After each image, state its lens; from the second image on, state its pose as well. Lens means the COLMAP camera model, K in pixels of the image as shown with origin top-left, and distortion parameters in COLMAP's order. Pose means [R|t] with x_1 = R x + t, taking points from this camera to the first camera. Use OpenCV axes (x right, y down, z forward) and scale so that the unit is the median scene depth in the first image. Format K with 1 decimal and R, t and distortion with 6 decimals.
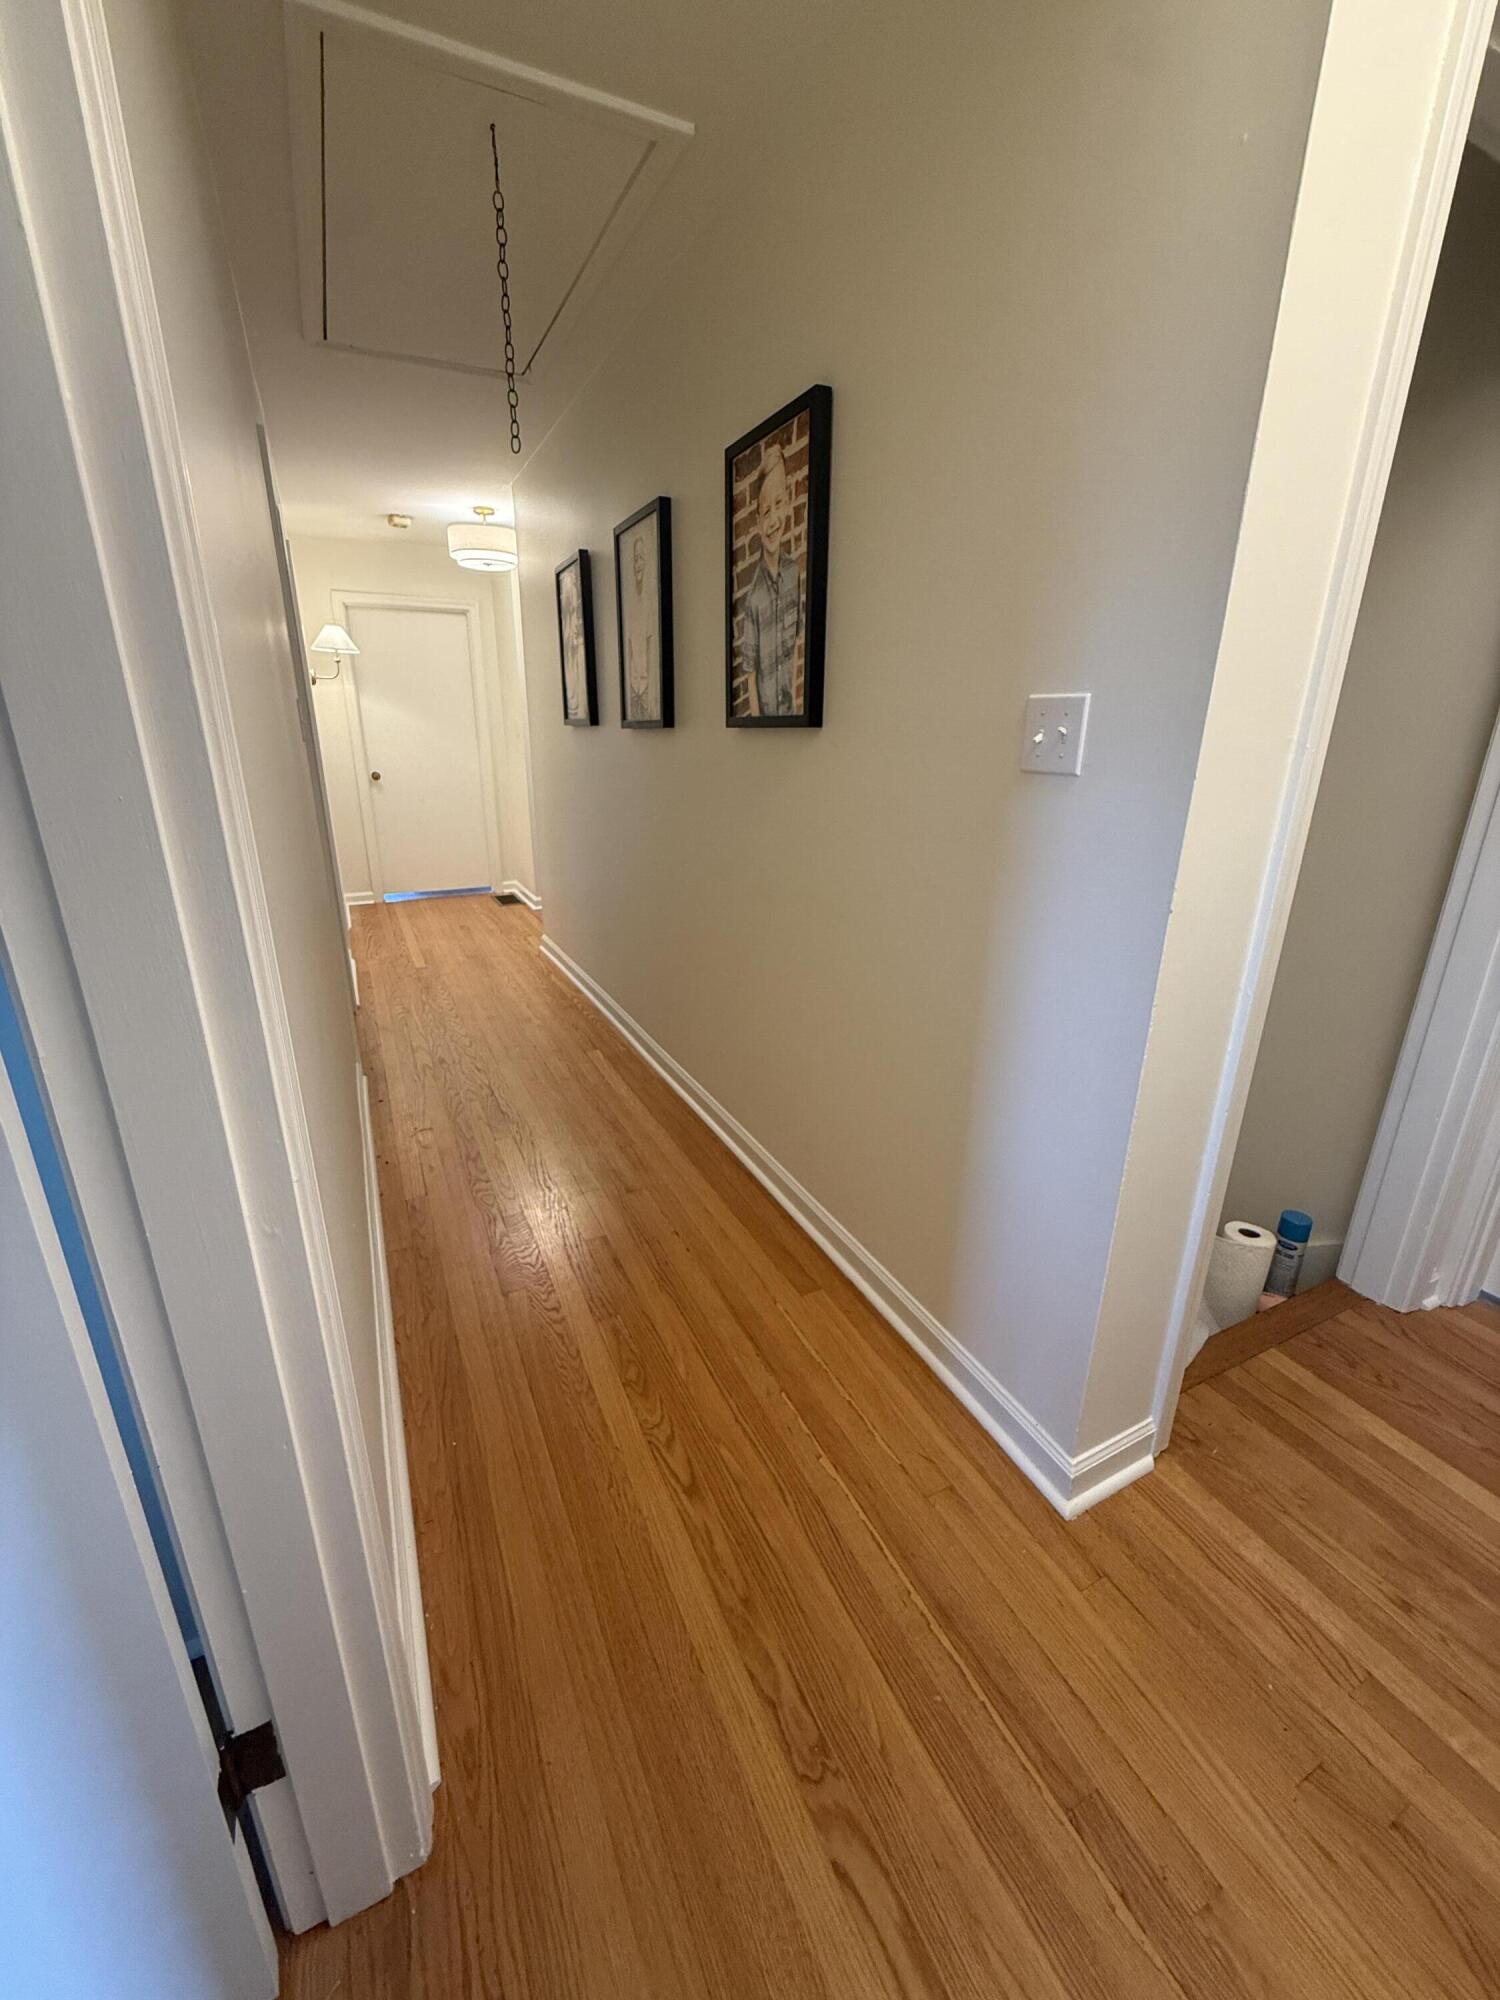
lens RADIAL K [[794.7, 0, 746.9], [0, 794.7, 991.6], [0, 0, 1]] dist [0.000897, 0.000235]
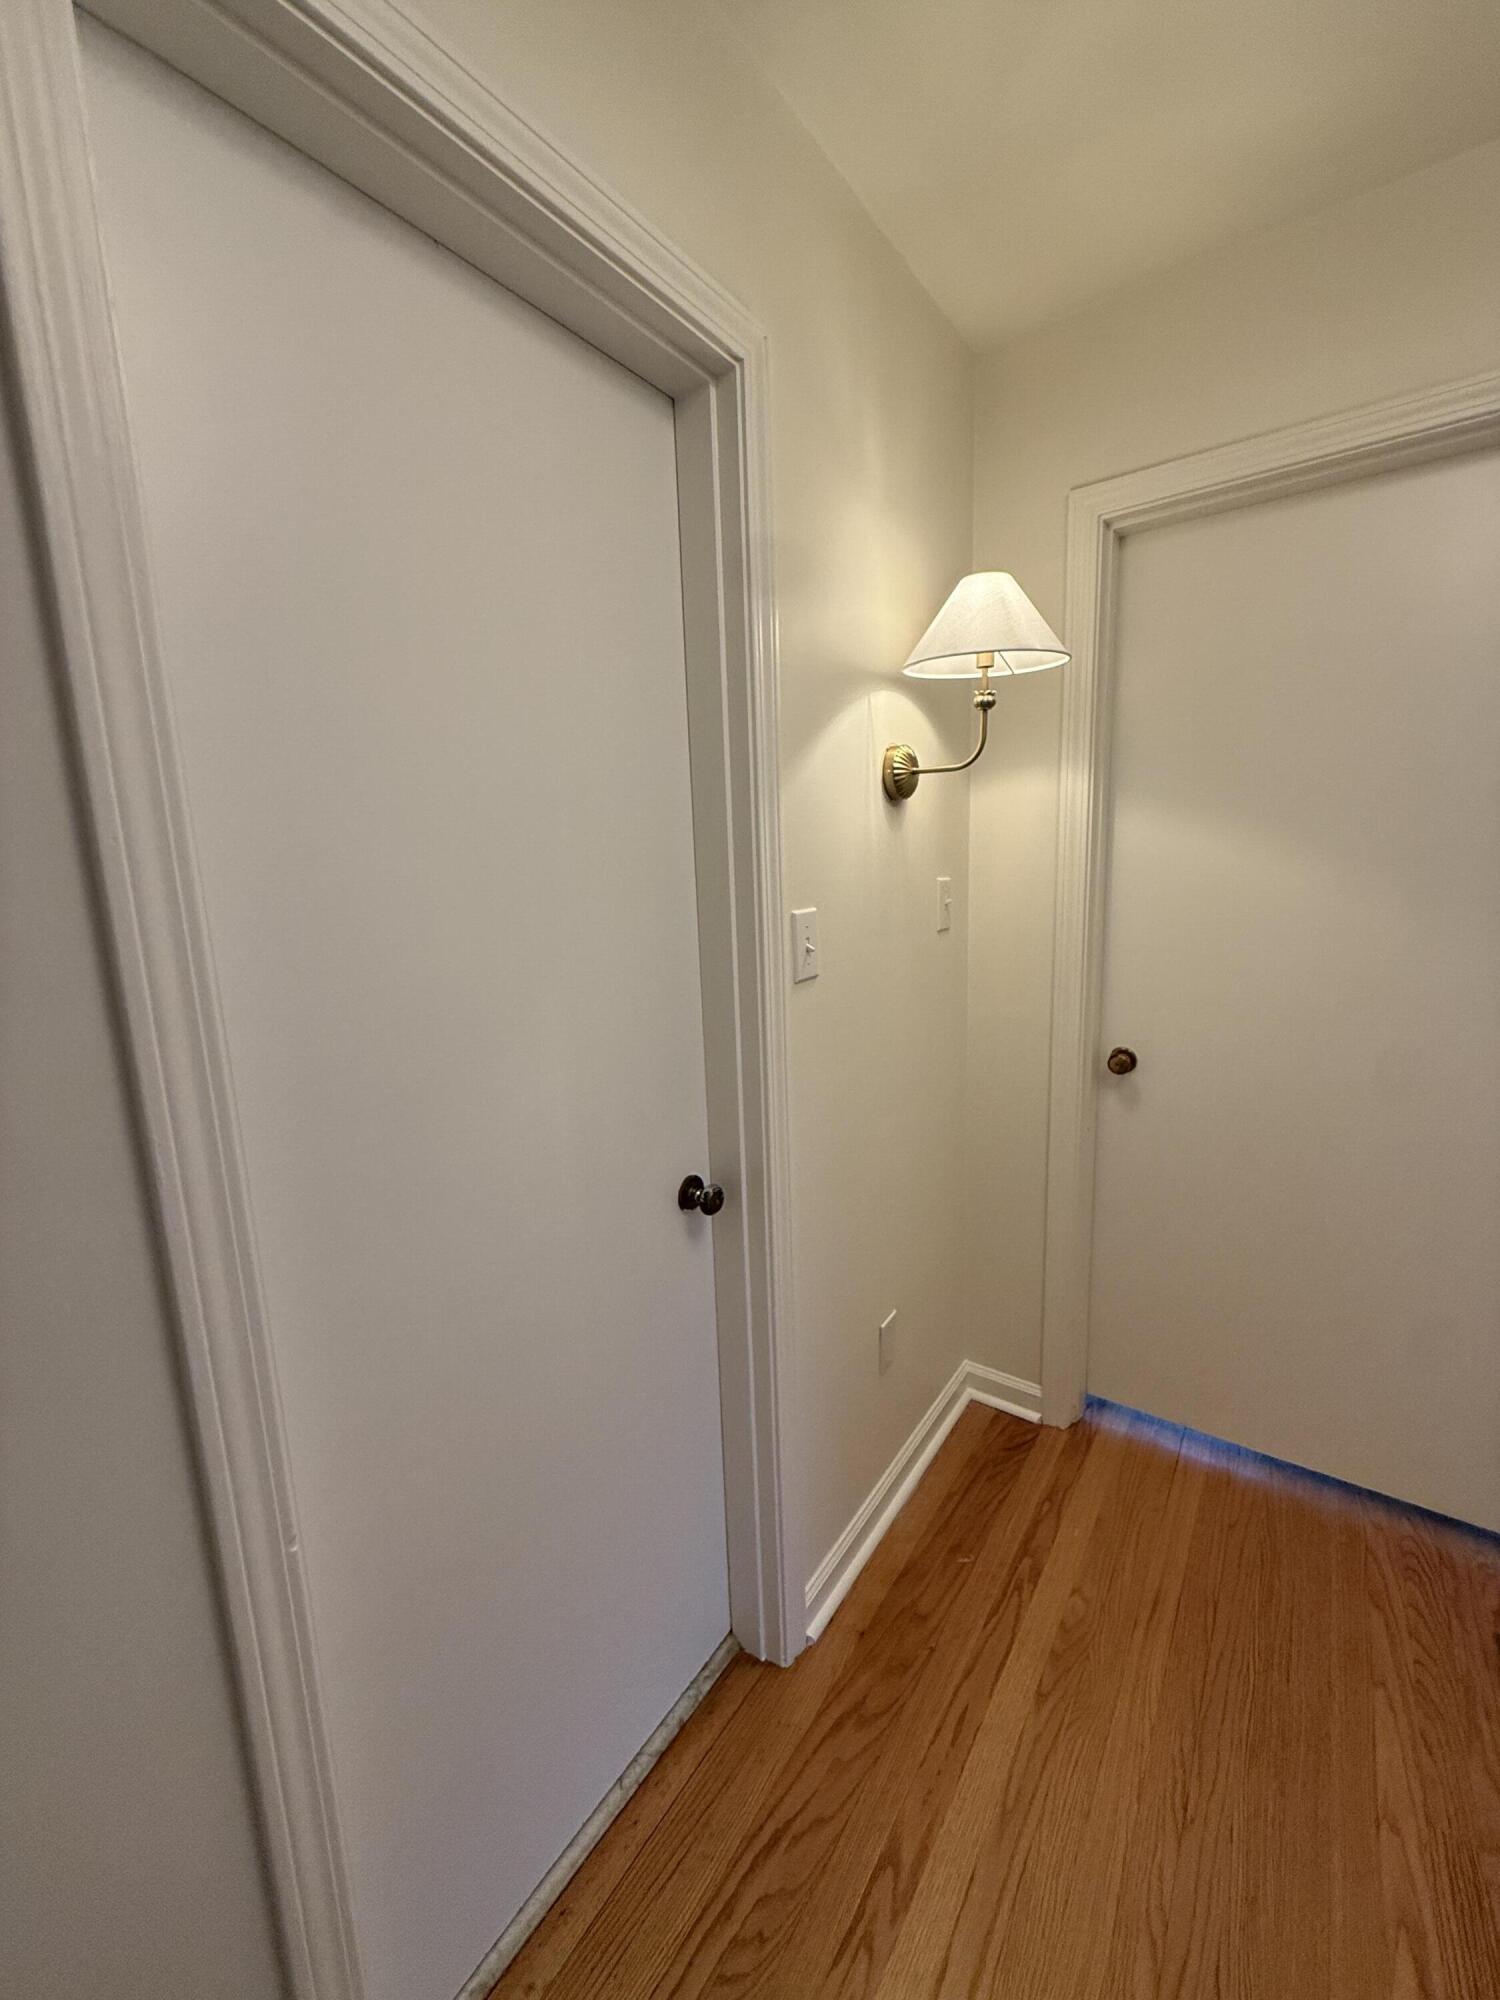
lens RADIAL K [[805.8, 0, 748.3], [0, 805.8, 987.0], [0, 0, 1]] dist [0.001109, -0.000133]
pose [[0.467486, 0.124705, -0.875160, -0.275254], [-0.241513, 0.970353, 0.009260, -0.281225], [0.850369, 0.207034, 0.483745, 0.754051]]
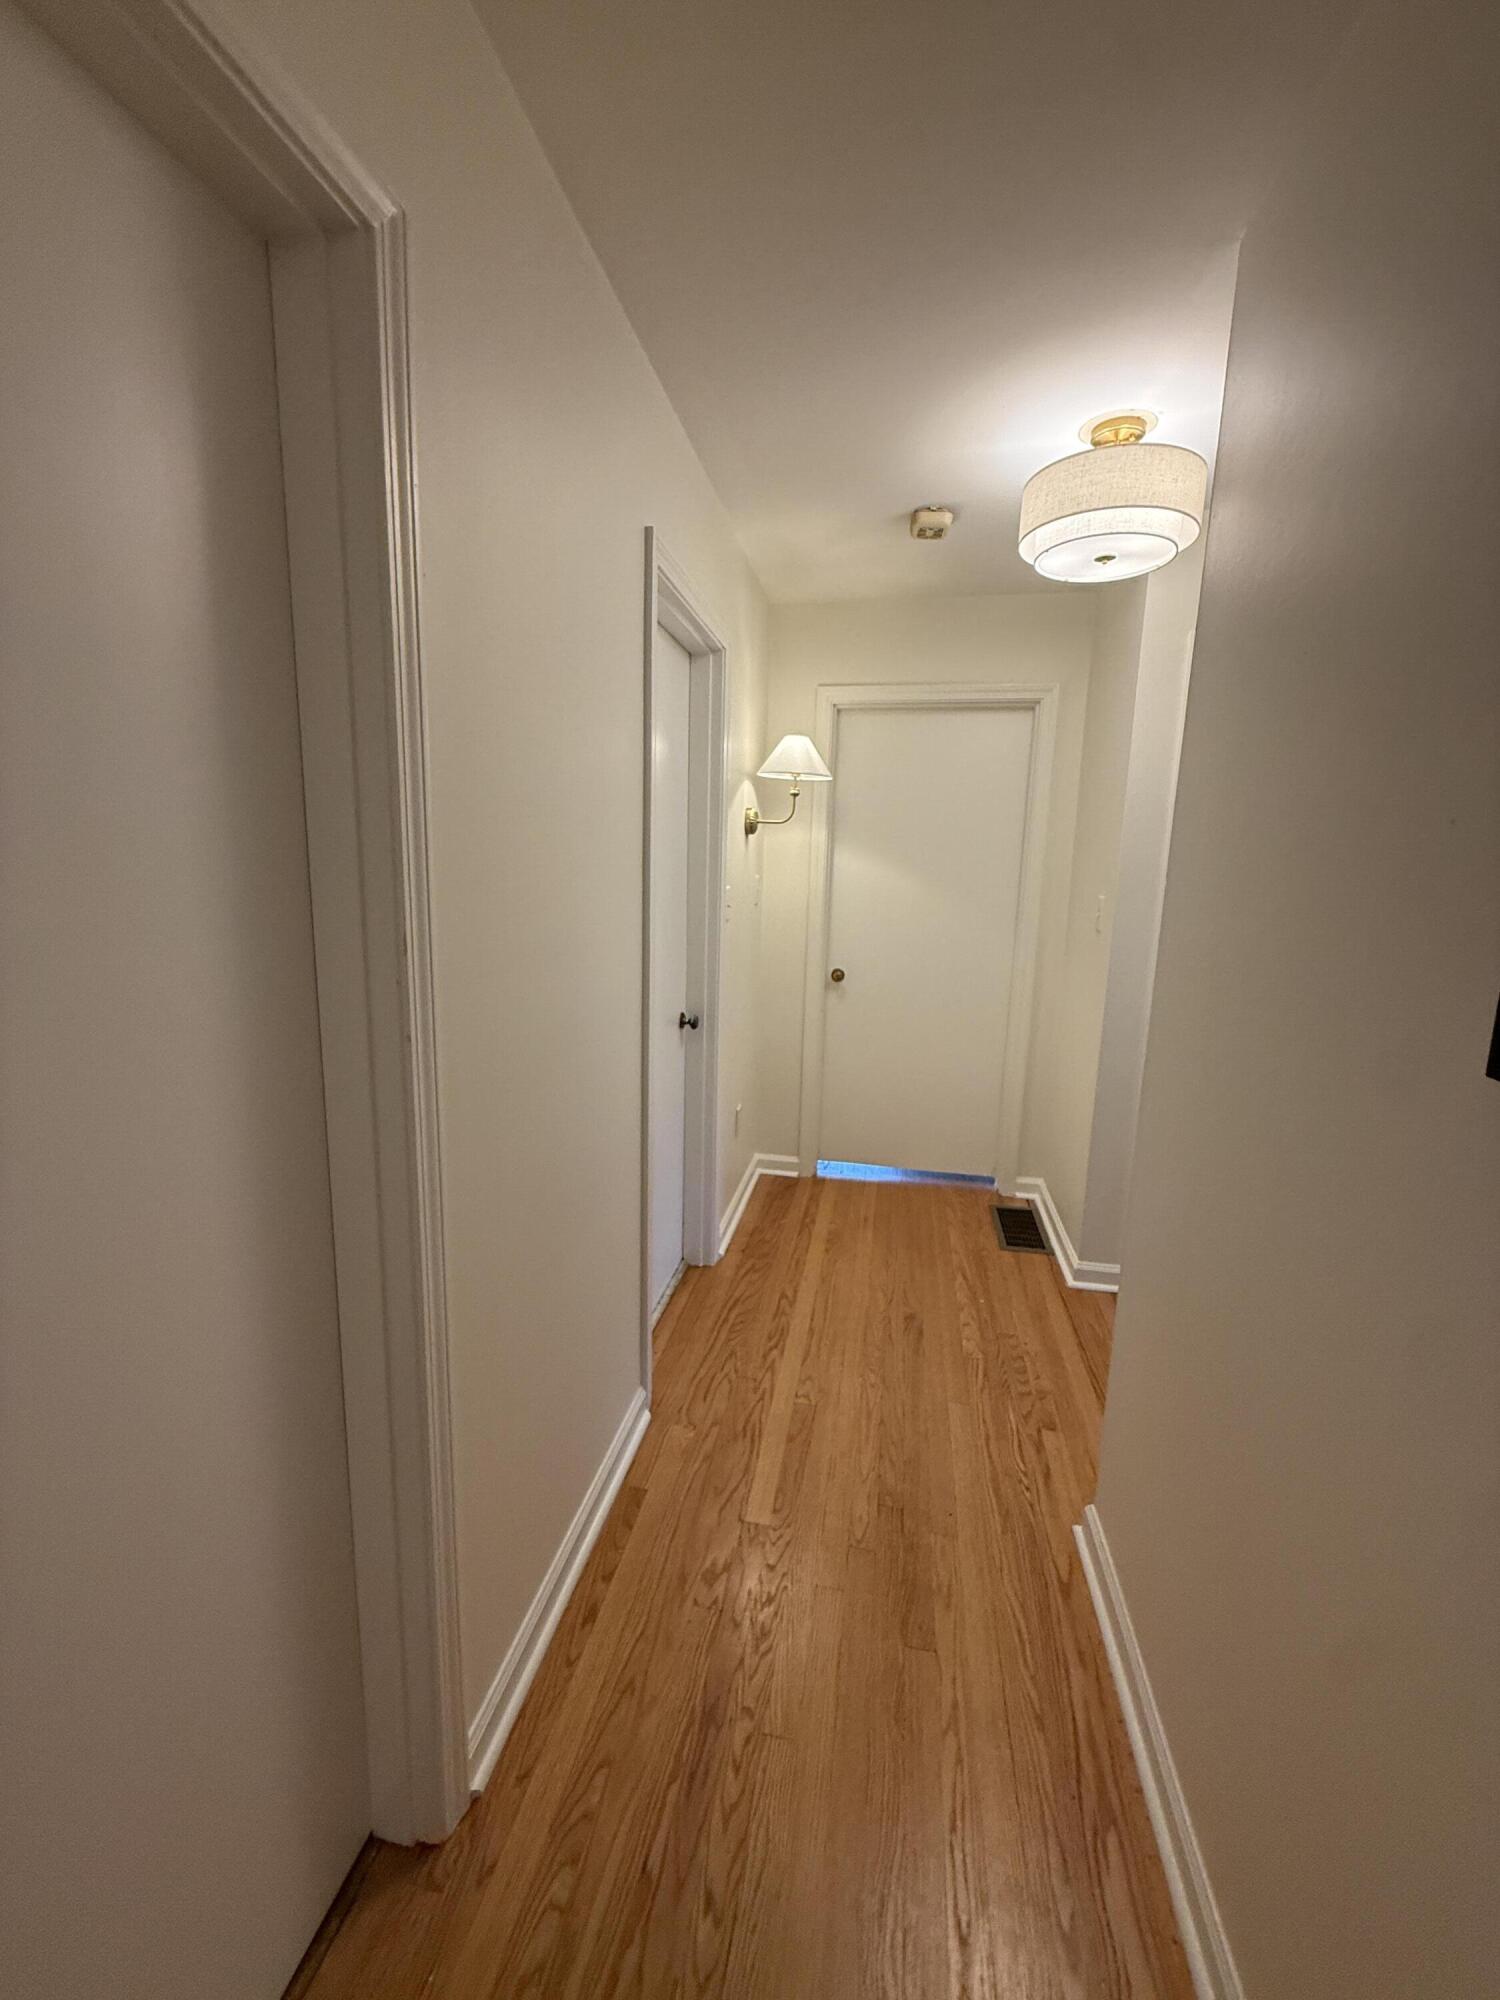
lens RADIAL K [[794.7, 0, 746.9], [0, 794.7, 991.6], [0, 0, 1]] dist [0.000897, 0.000235]
pose [[0.793841, 0.115631, -0.597031, -0.166985], [-0.208663, 0.973946, -0.088817, -0.201134], [0.571206, 0.195085, 0.797286, 0.505956]]
